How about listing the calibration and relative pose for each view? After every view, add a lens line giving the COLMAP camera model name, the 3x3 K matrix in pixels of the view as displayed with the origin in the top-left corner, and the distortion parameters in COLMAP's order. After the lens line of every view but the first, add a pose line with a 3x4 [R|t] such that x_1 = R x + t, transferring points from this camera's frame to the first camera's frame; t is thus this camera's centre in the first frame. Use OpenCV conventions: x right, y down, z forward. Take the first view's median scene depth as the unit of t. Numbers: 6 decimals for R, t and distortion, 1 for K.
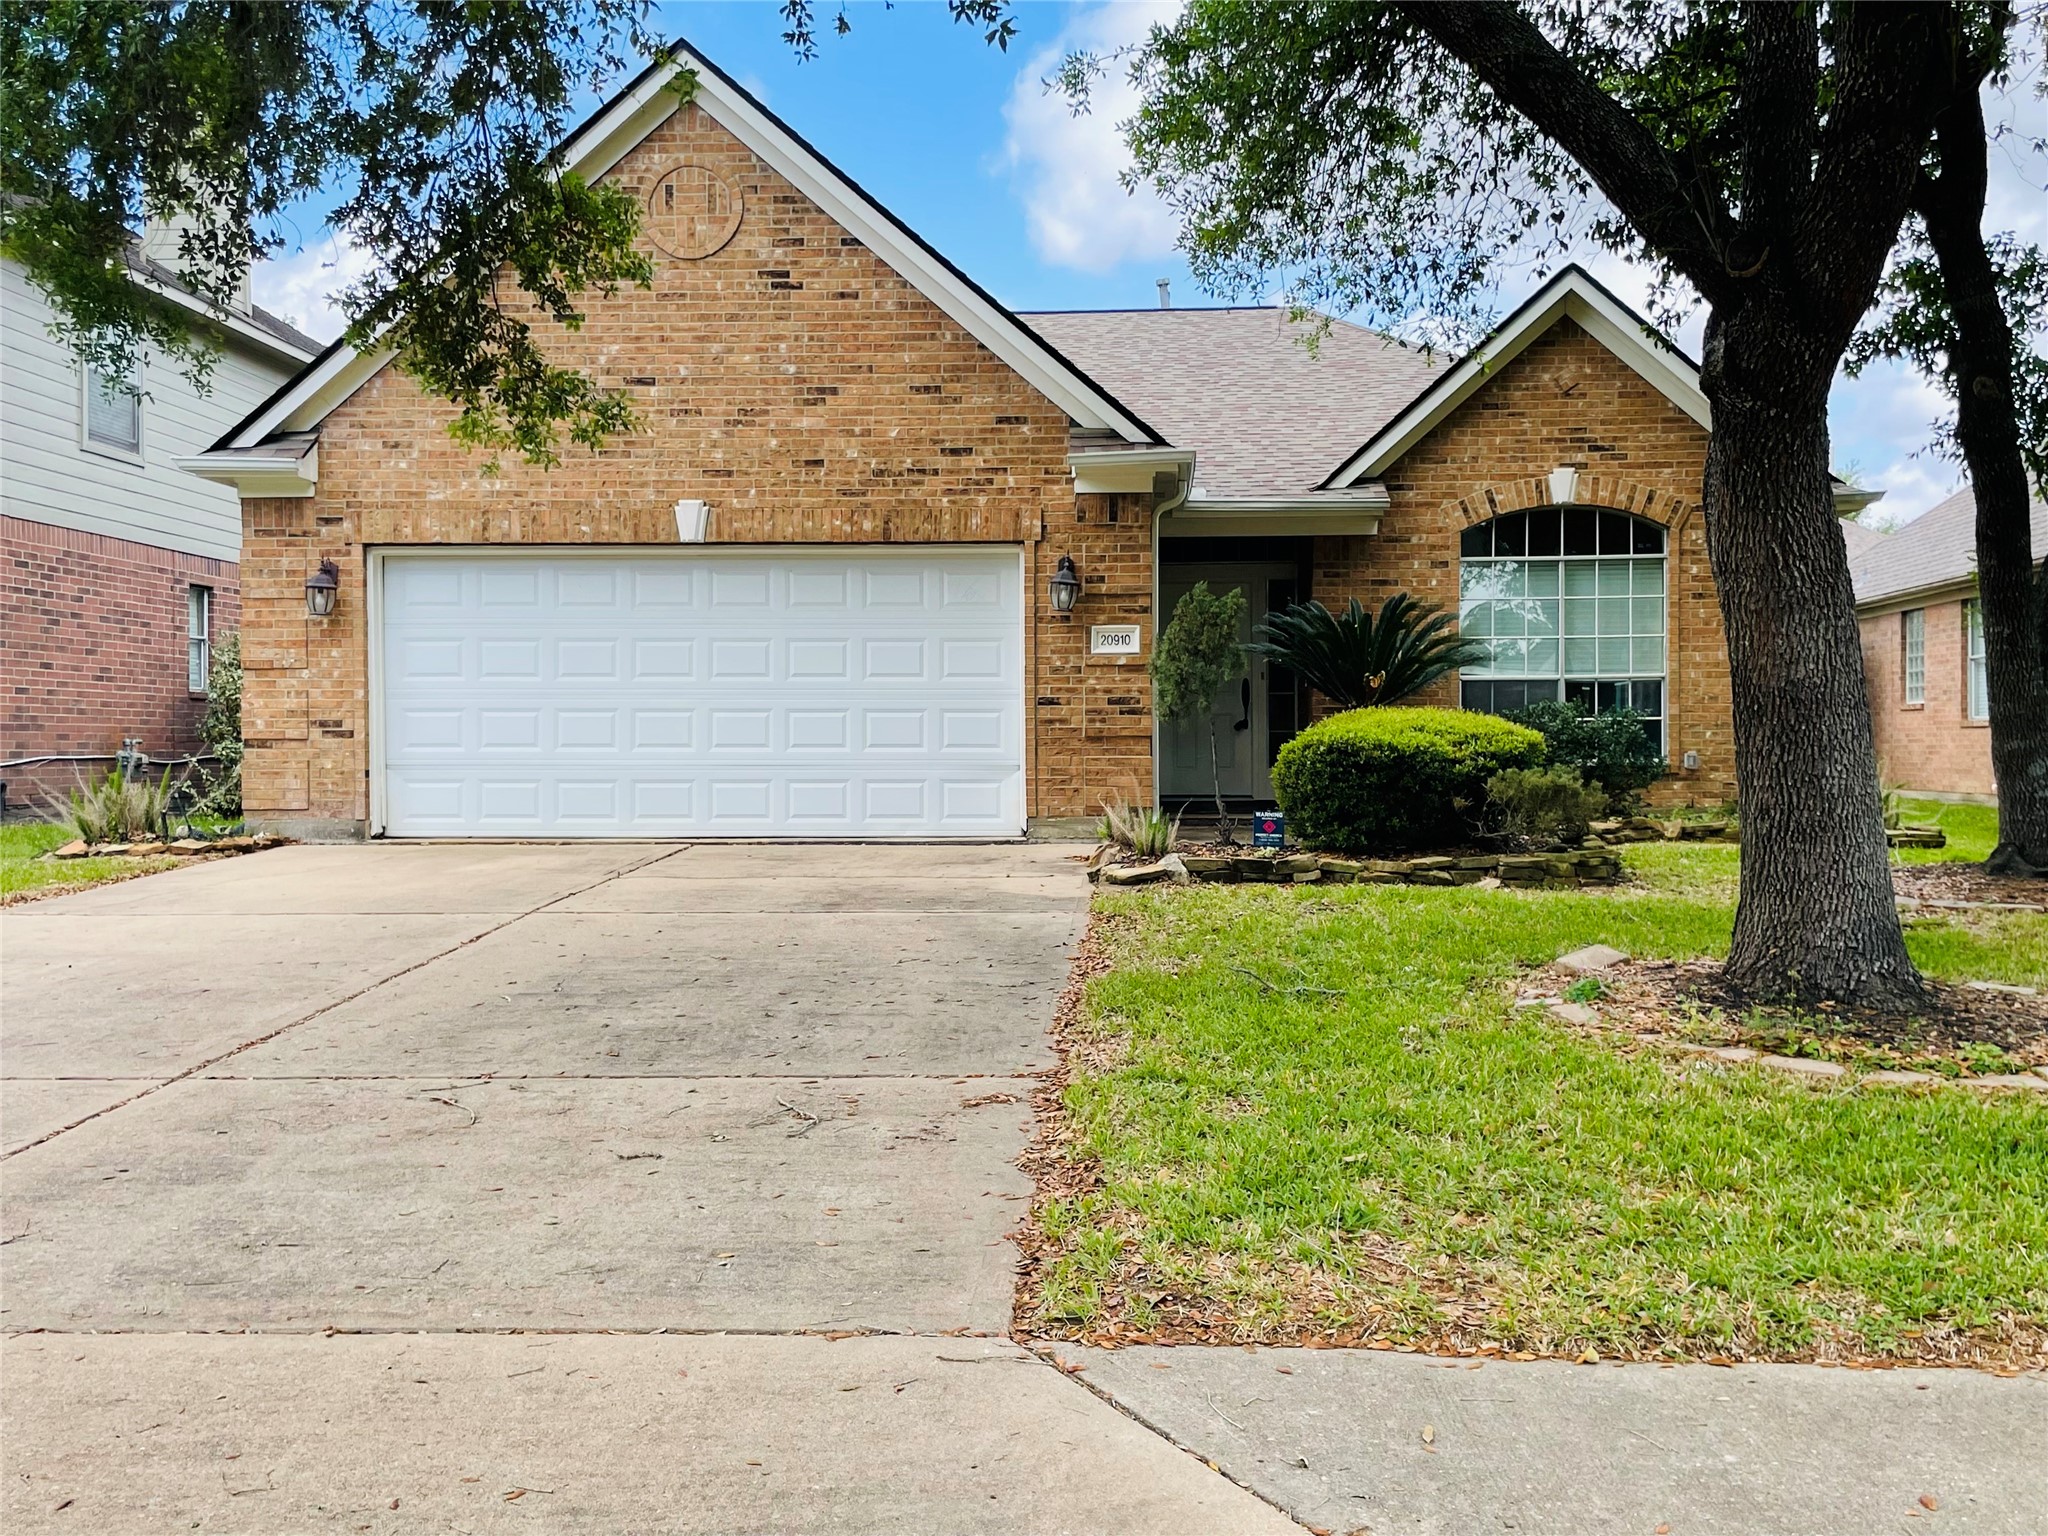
lens RADIAL K [[1977.4, 0, 1040.7], [0, 1977.4, 764.2], [0, 0, 1]] dist [0.094609, 0.000000]
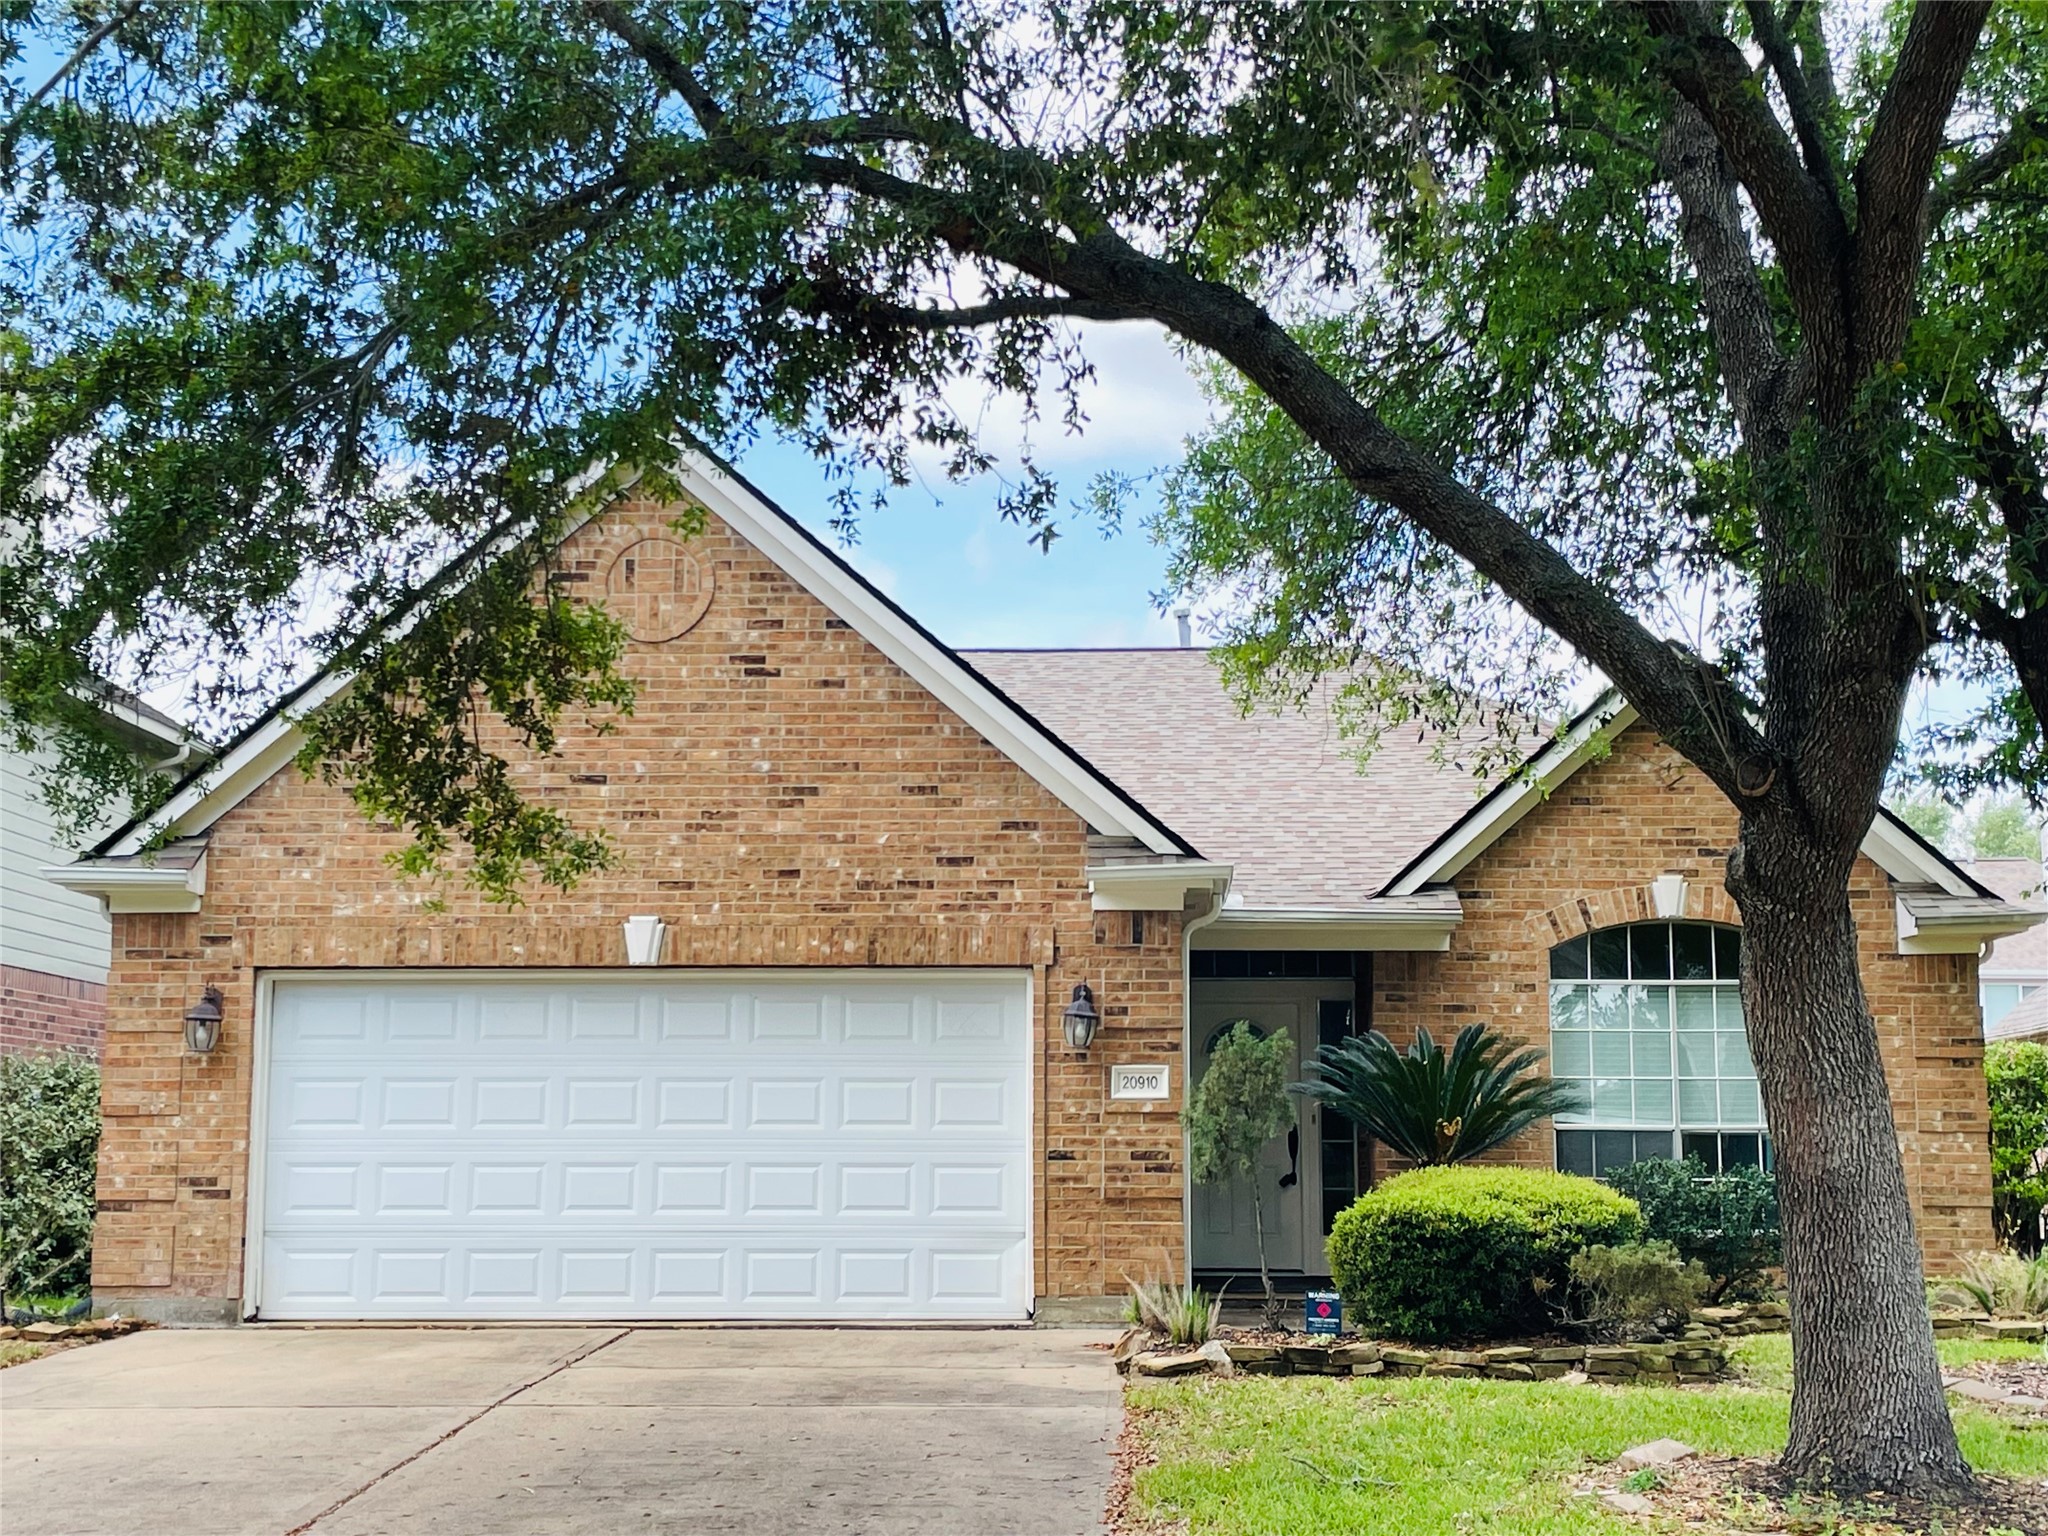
lens RADIAL K [[2902.0, 0, 1036.9], [0, 2902.0, 765.5], [0, 0, 1]] dist [0.101169, 0.000000]
pose [[0.999826, 0.008018, 0.016833, -0.028395], [-0.005366, 0.988353, -0.152086, -0.007698], [-0.017856, 0.151969, 0.988224, -0.249382]]
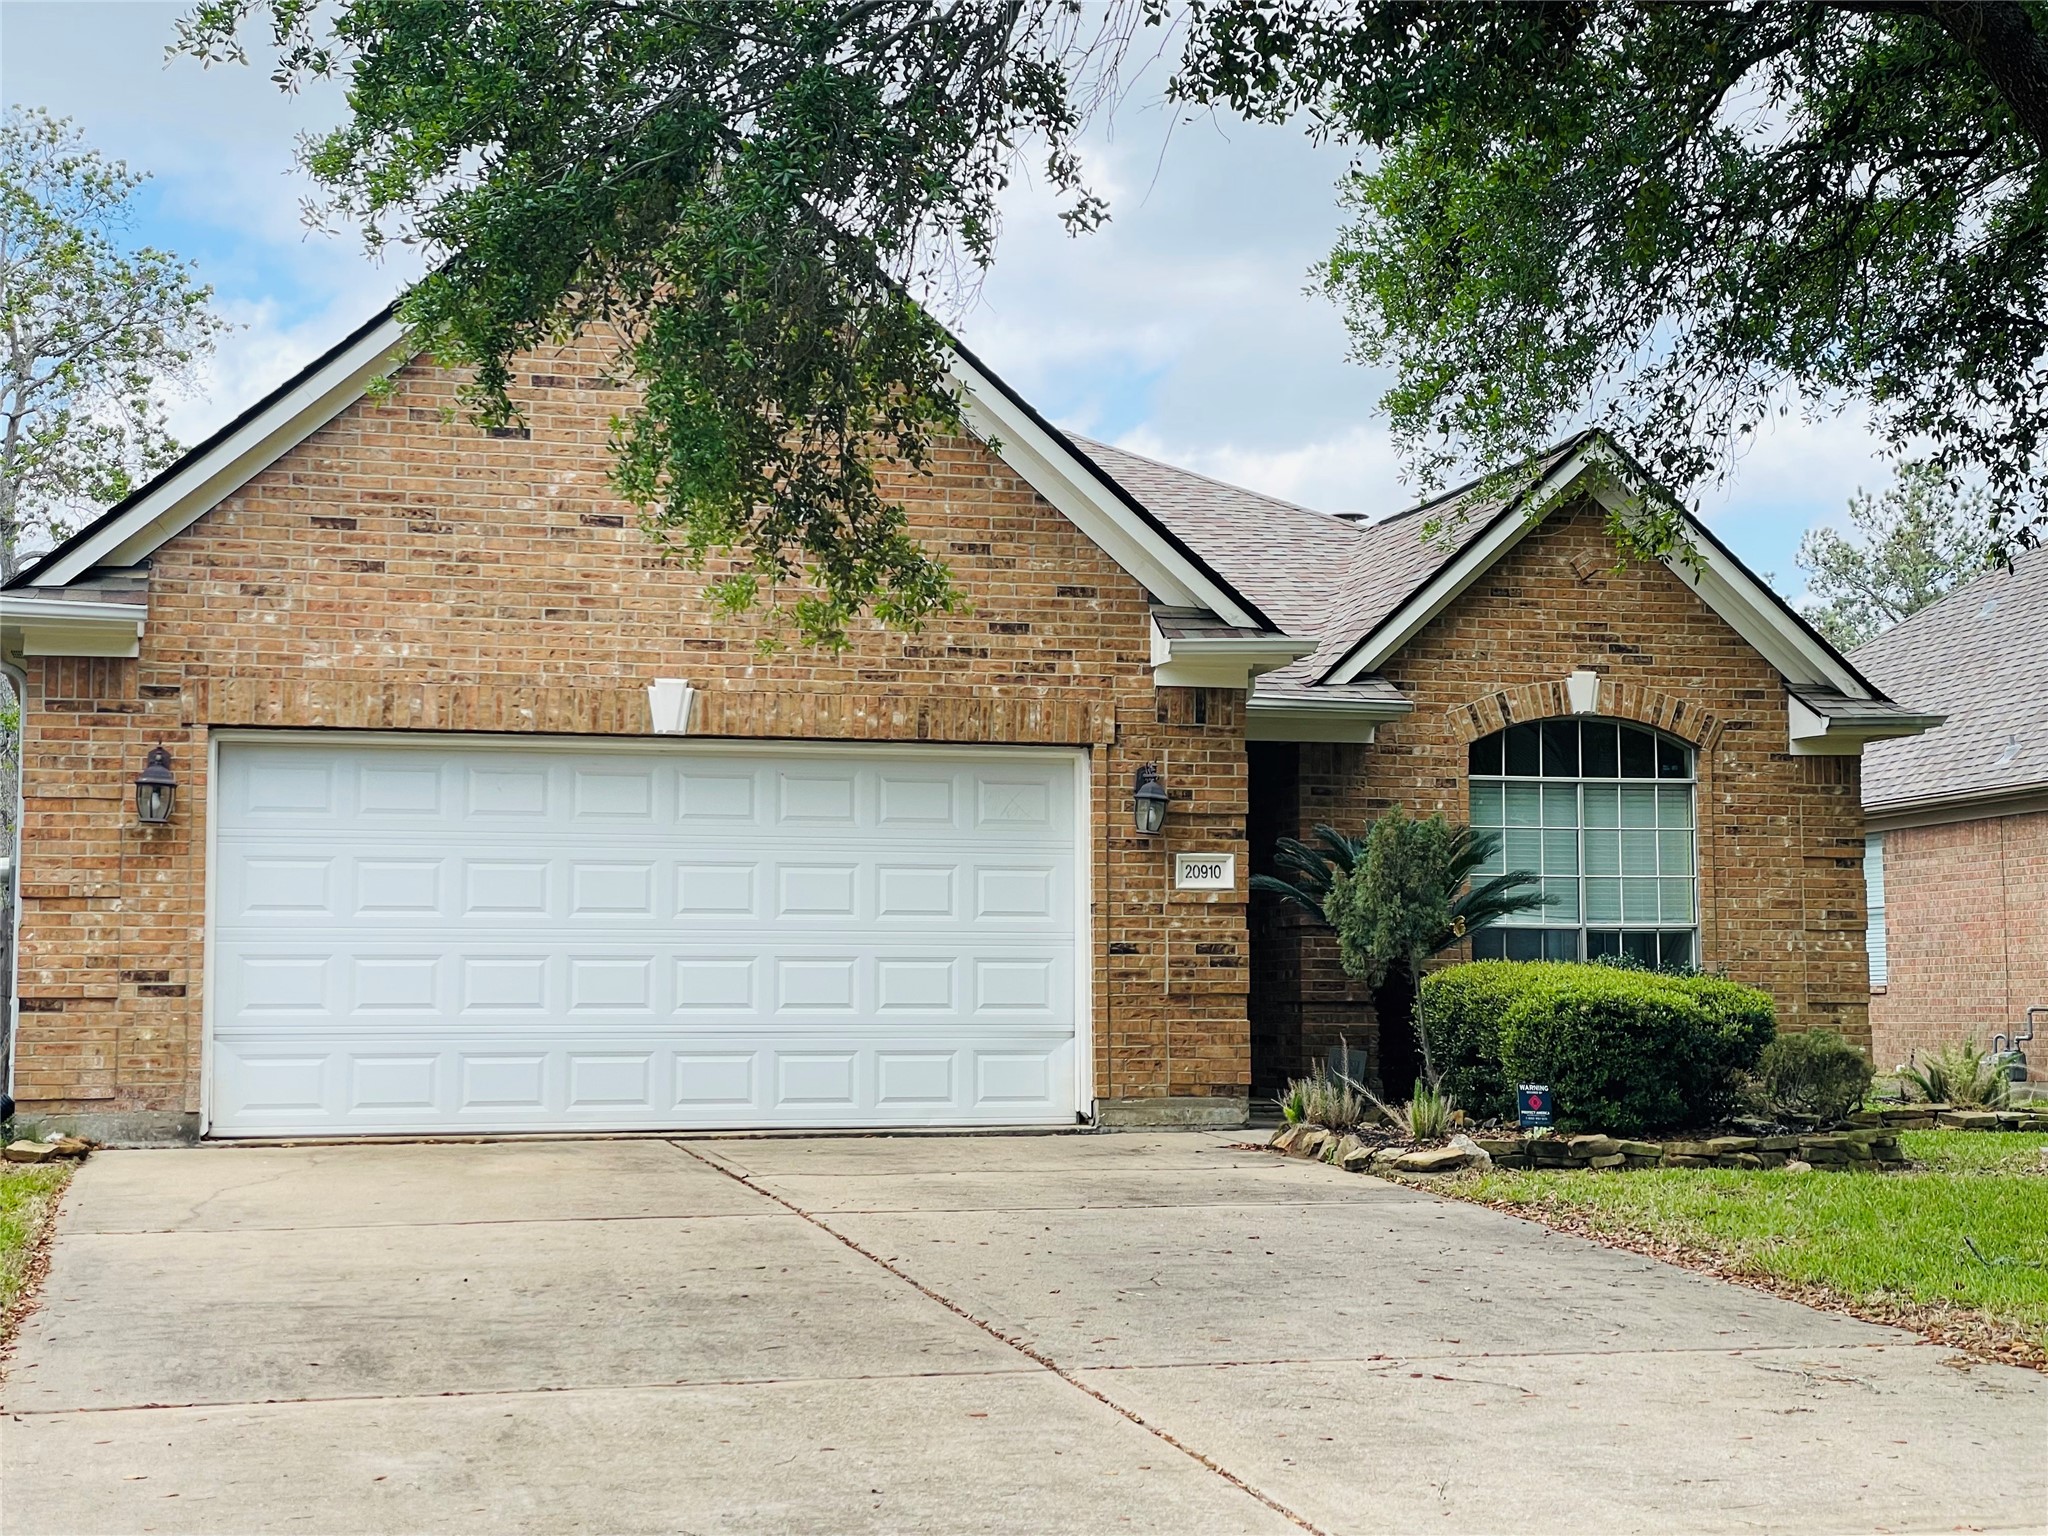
lens RADIAL K [[3021.1, 0, 1028.5], [0, 3021.1, 761.2], [0, 0, 1]] dist [0.117918, 0.000000]
pose [[0.950955, 0.026619, 0.308181, -0.400472], [0.003267, 0.995371, -0.096055, 0.008889], [-0.309312, 0.092351, 0.946466, -0.125769]]
